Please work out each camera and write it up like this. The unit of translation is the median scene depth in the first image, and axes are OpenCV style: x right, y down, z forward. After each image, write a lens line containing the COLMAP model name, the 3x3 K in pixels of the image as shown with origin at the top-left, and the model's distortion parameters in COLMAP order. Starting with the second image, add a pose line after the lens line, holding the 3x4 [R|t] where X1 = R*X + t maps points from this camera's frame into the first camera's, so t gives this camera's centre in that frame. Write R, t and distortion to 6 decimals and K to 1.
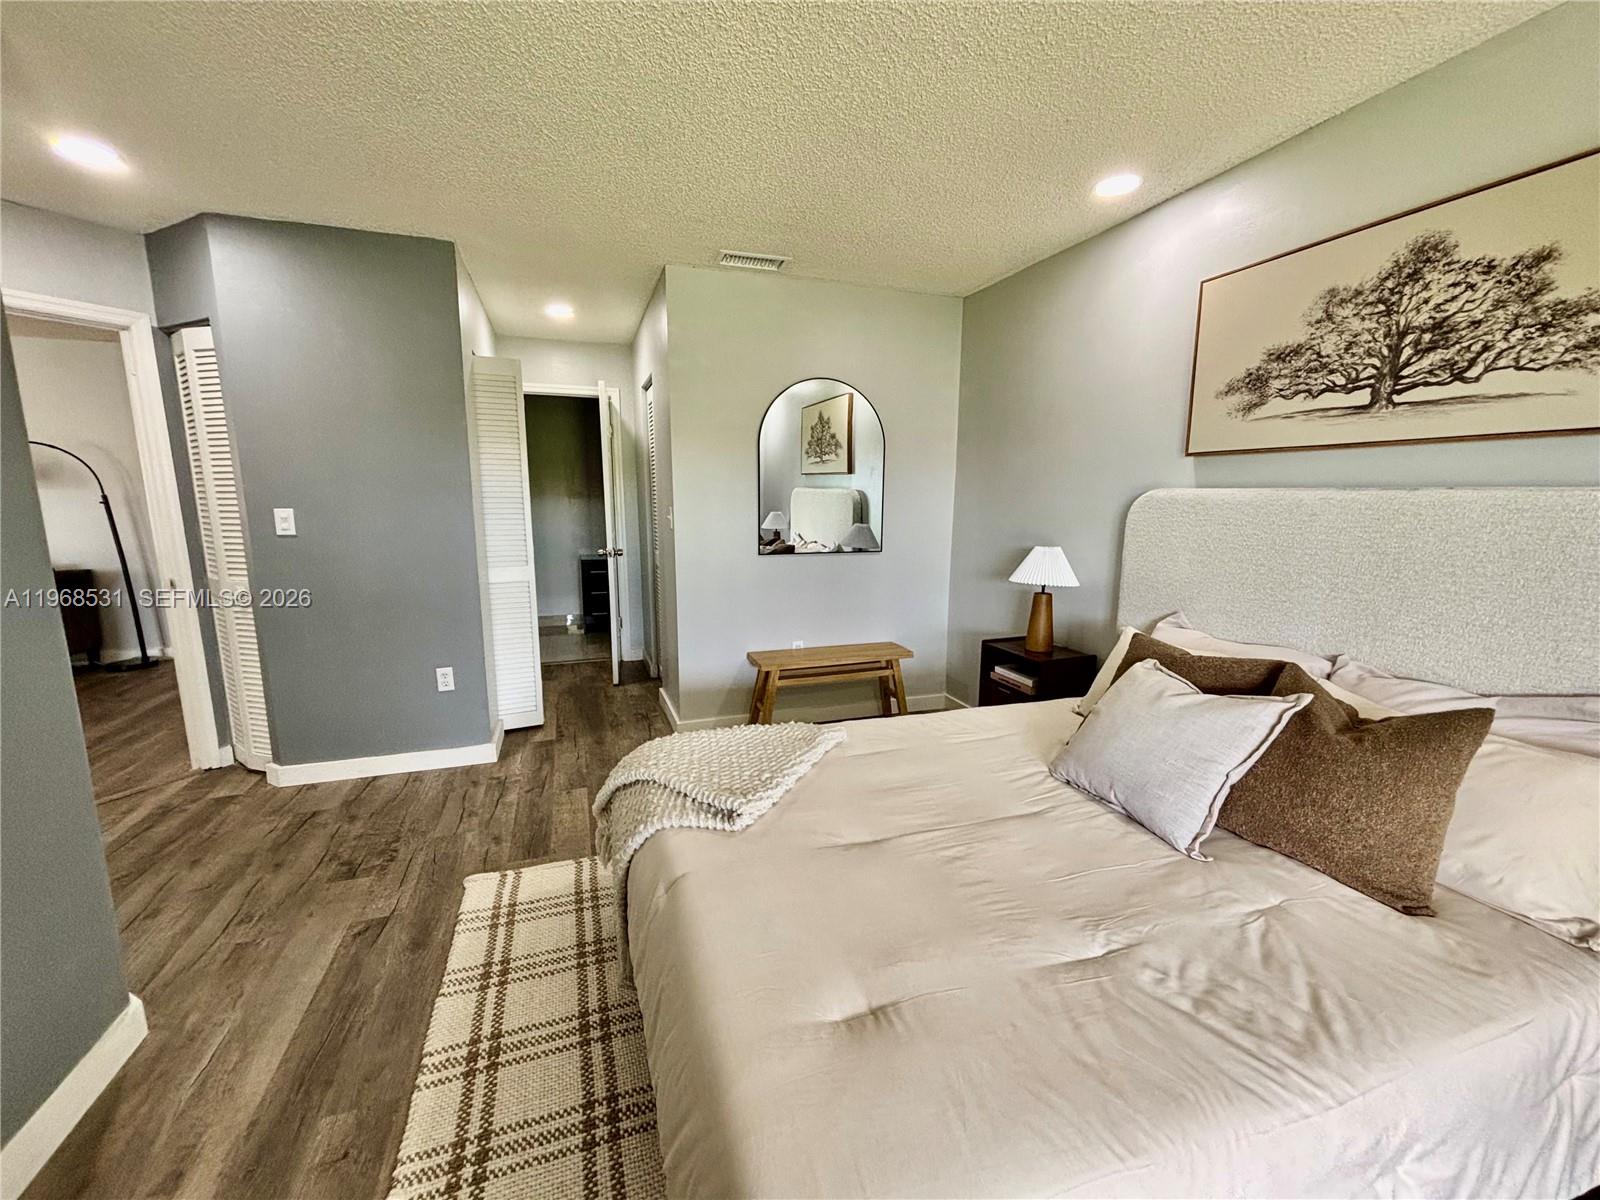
lens RADIAL K [[641.2, 0, 796.8], [0, 641.2, 594.6], [0, 0, 1]] dist [0.005733, -0.000419]
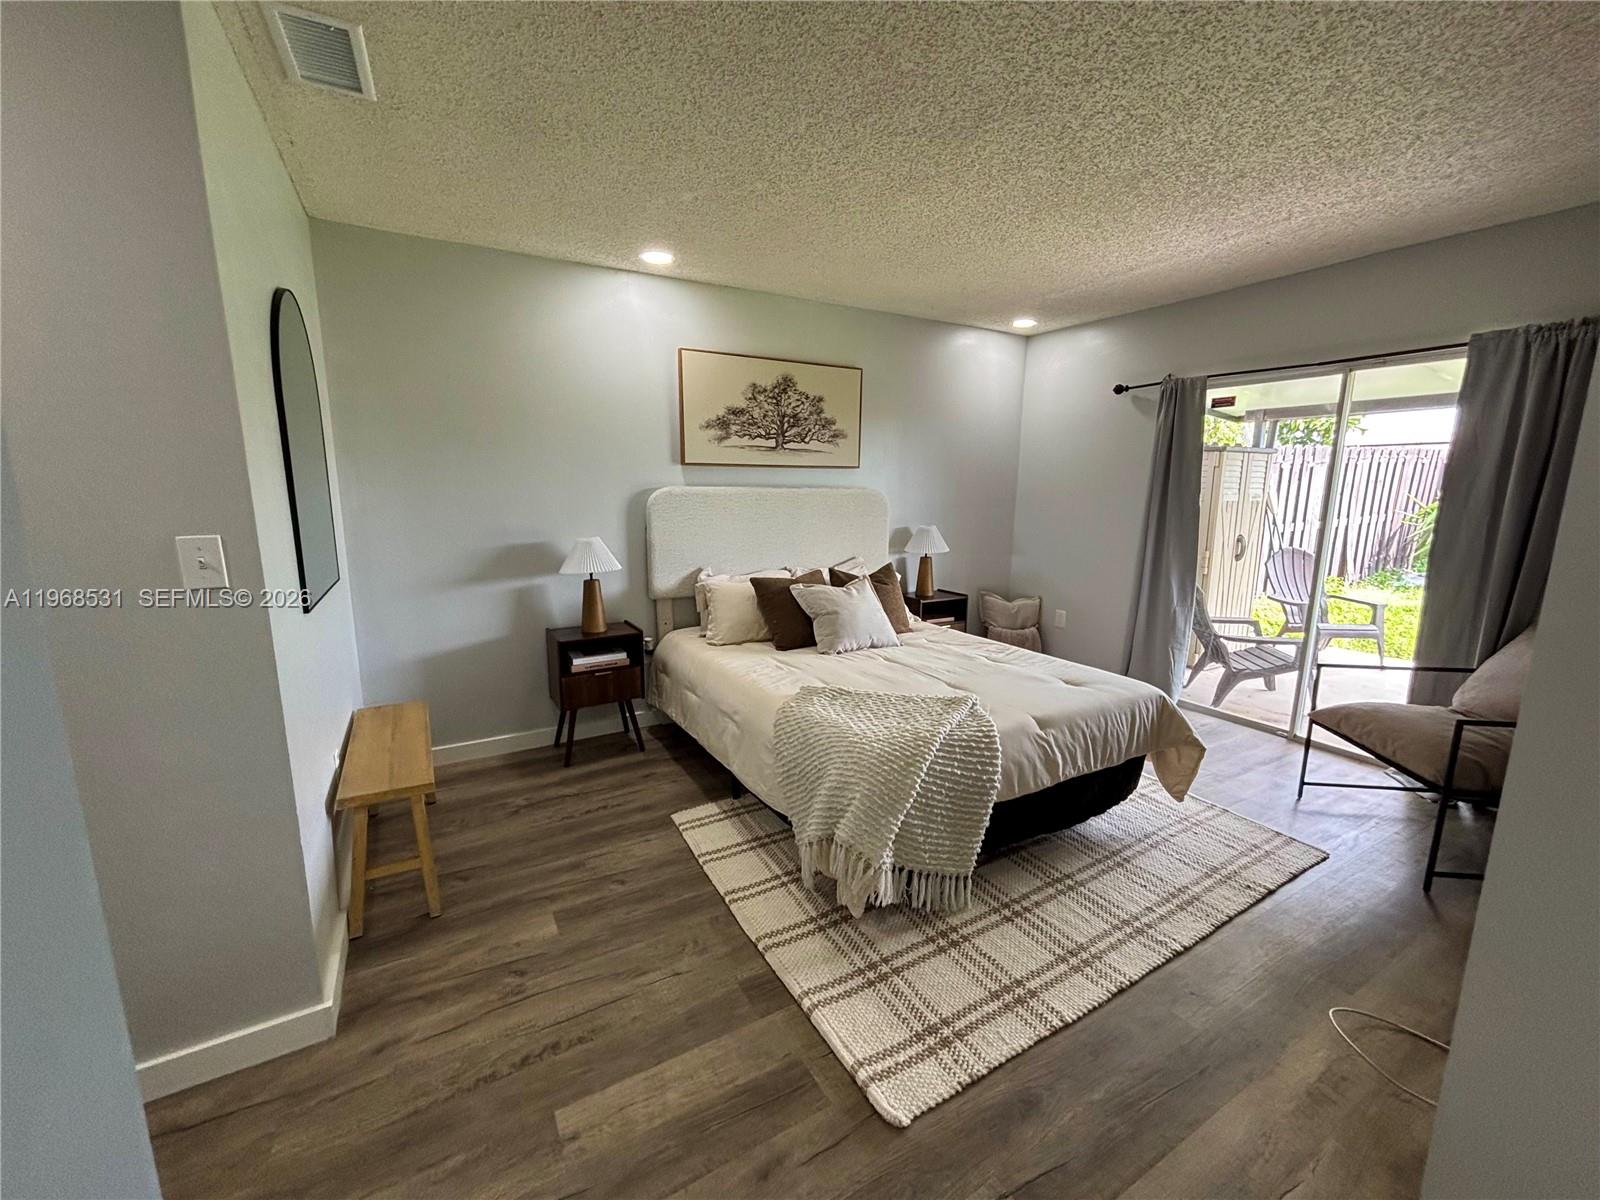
lens RADIAL K [[641.2, 0, 790.3], [0, 641.2, 603.2], [0, 0, 1]] dist [0.005733, -0.000419]
pose [[-0.174041, -0.183144, 0.967558, -1.259848], [0.149663, 0.966220, 0.209811, -0.240973], [-0.973299, 0.181323, -0.140752, 1.376499]]
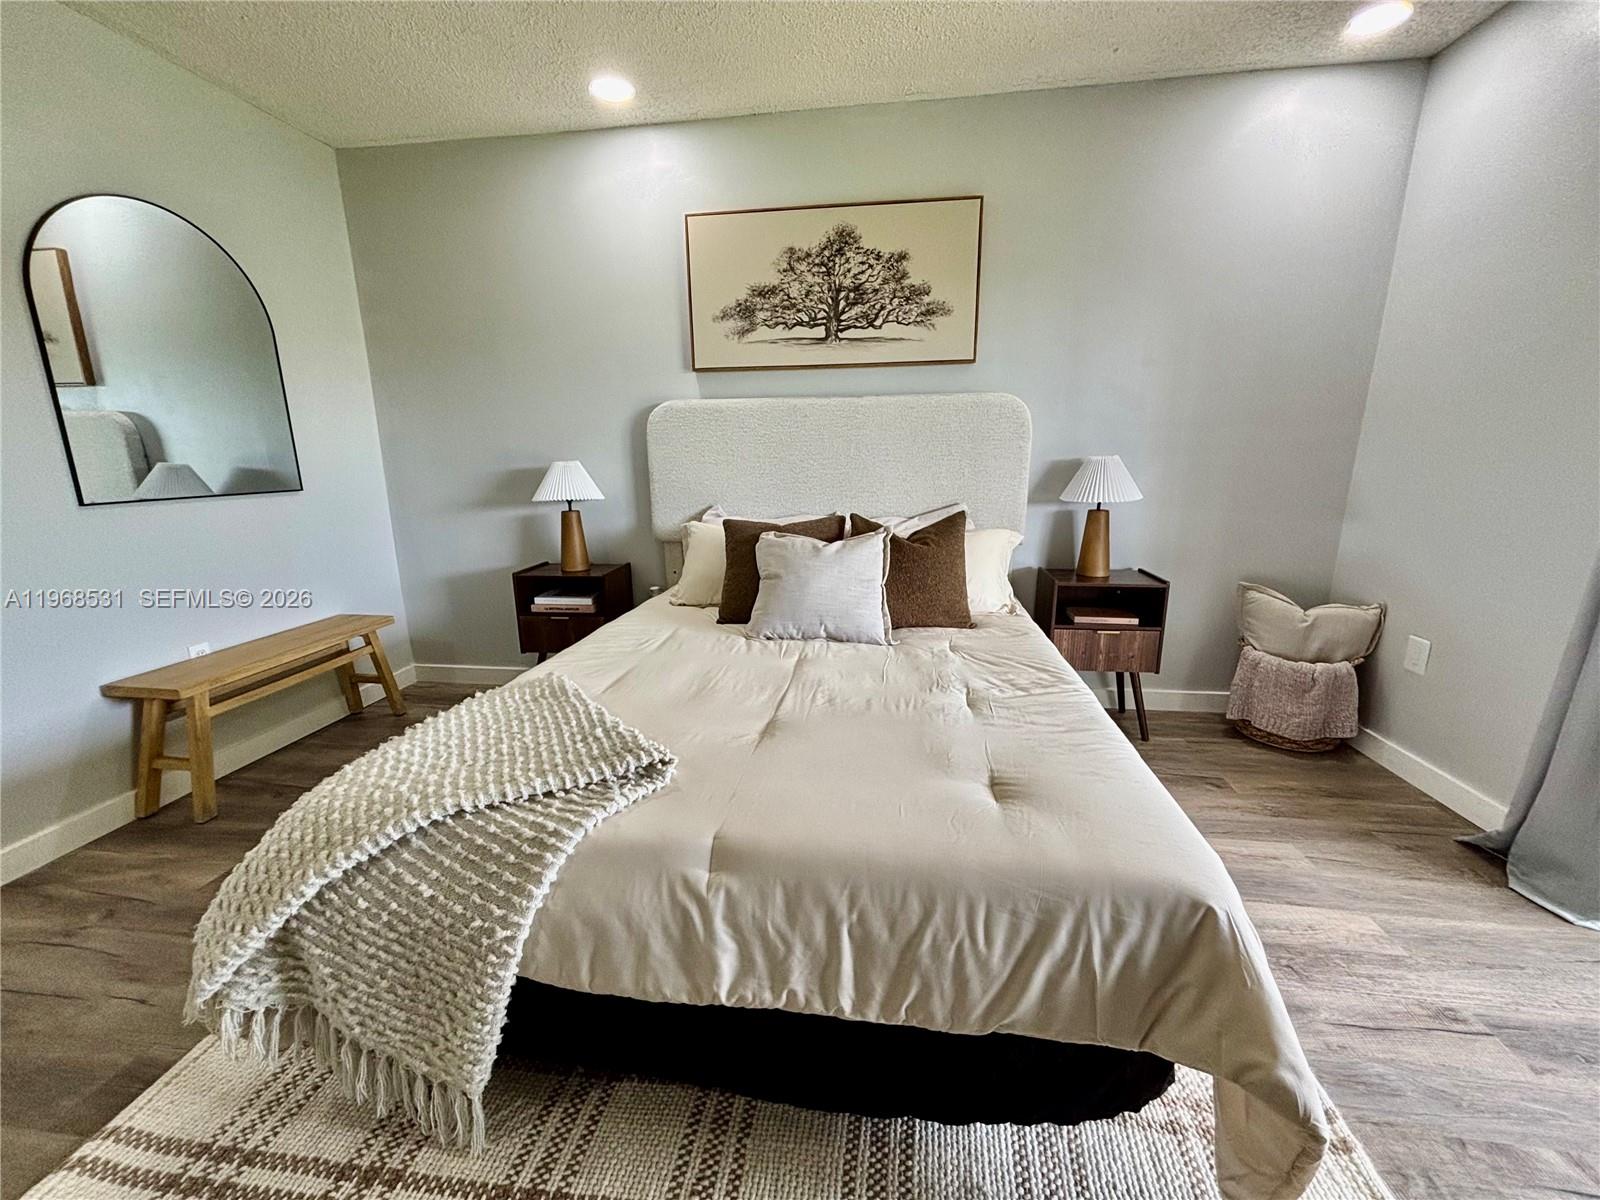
lens RADIAL K [[641.2, 0, 795.1], [0, 641.2, 600.6], [0, 0, 1]] dist [0.005733, -0.000419]
pose [[0.459761, -0.214411, 0.861770, -0.542919], [0.153671, 0.974984, 0.160595, 0.043946], [-0.874646, 0.058594, 0.481208, 0.404120]]
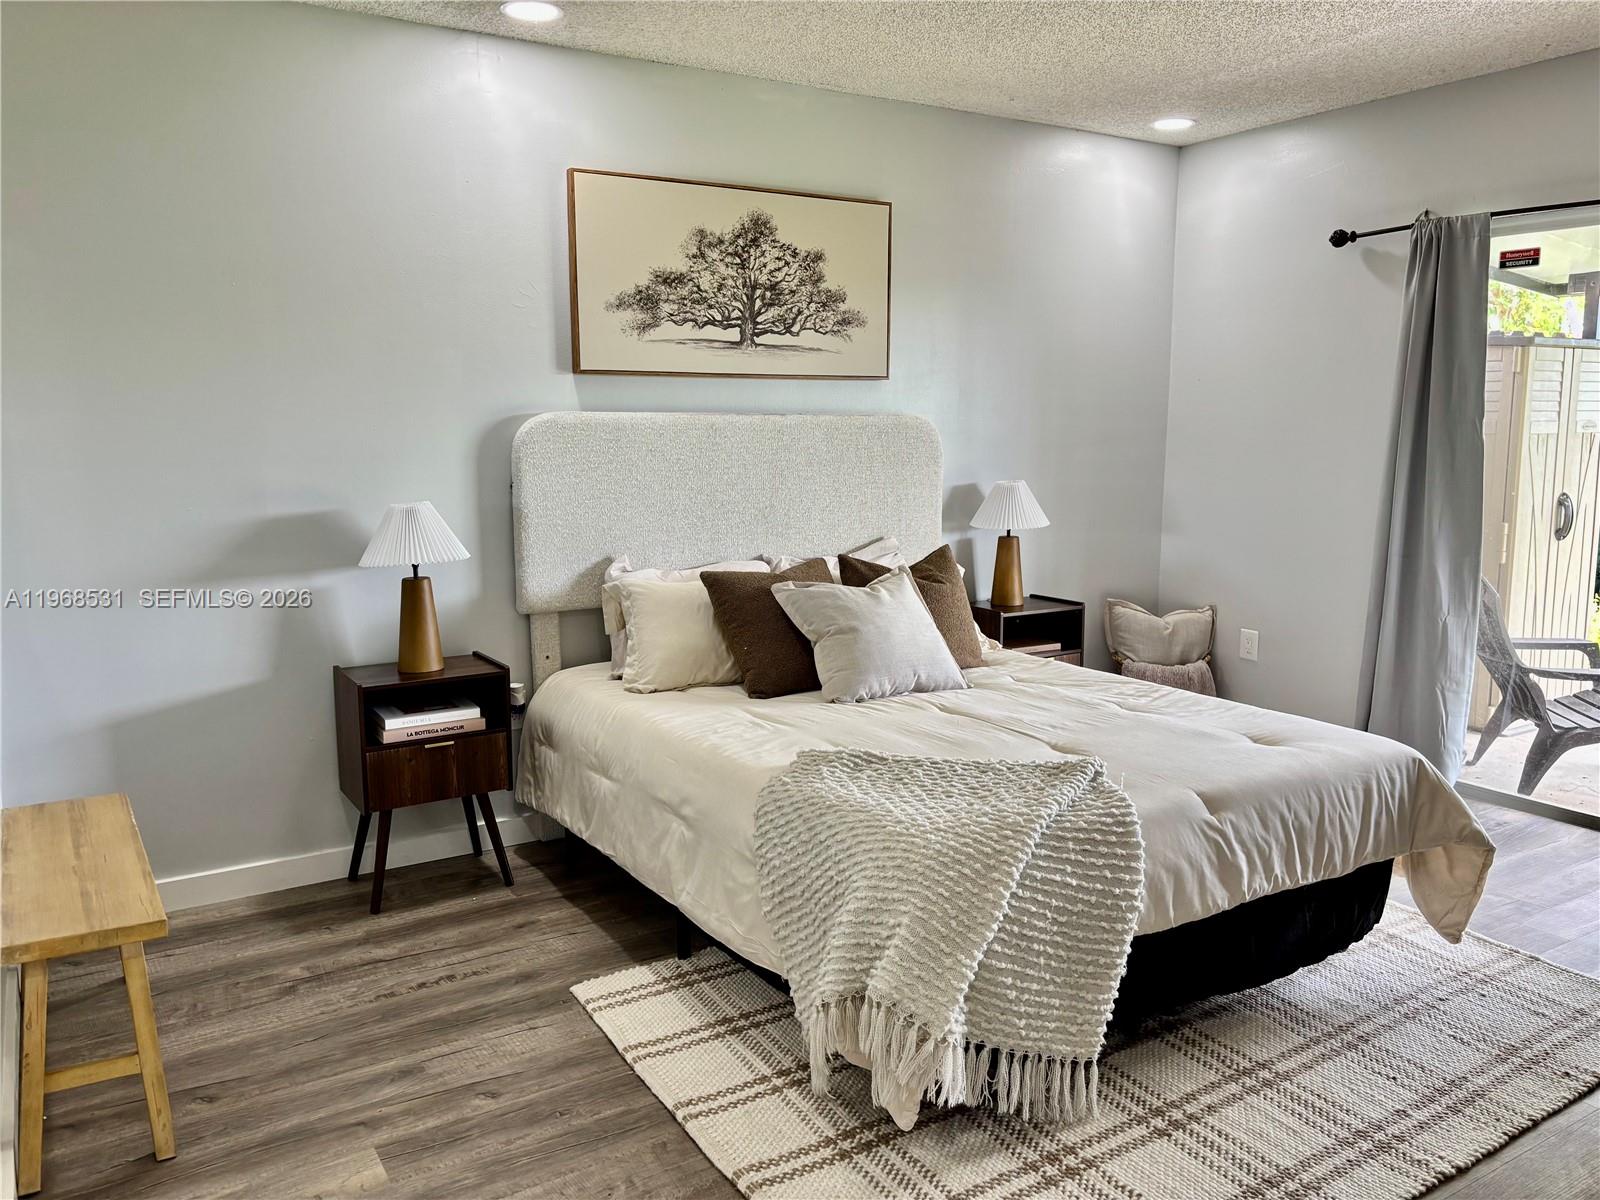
lens RADIAL K [[1213.6, 0, 797.4], [0, 1213.6, 611.9], [0, 0, 1]] dist [0.033556, -0.023324]
pose [[-0.211994, -0.155292, 0.964854, -1.391033], [0.155510, 0.969354, 0.190185, -0.228659], [-0.964819, 0.190363, -0.181348, 1.435958]]
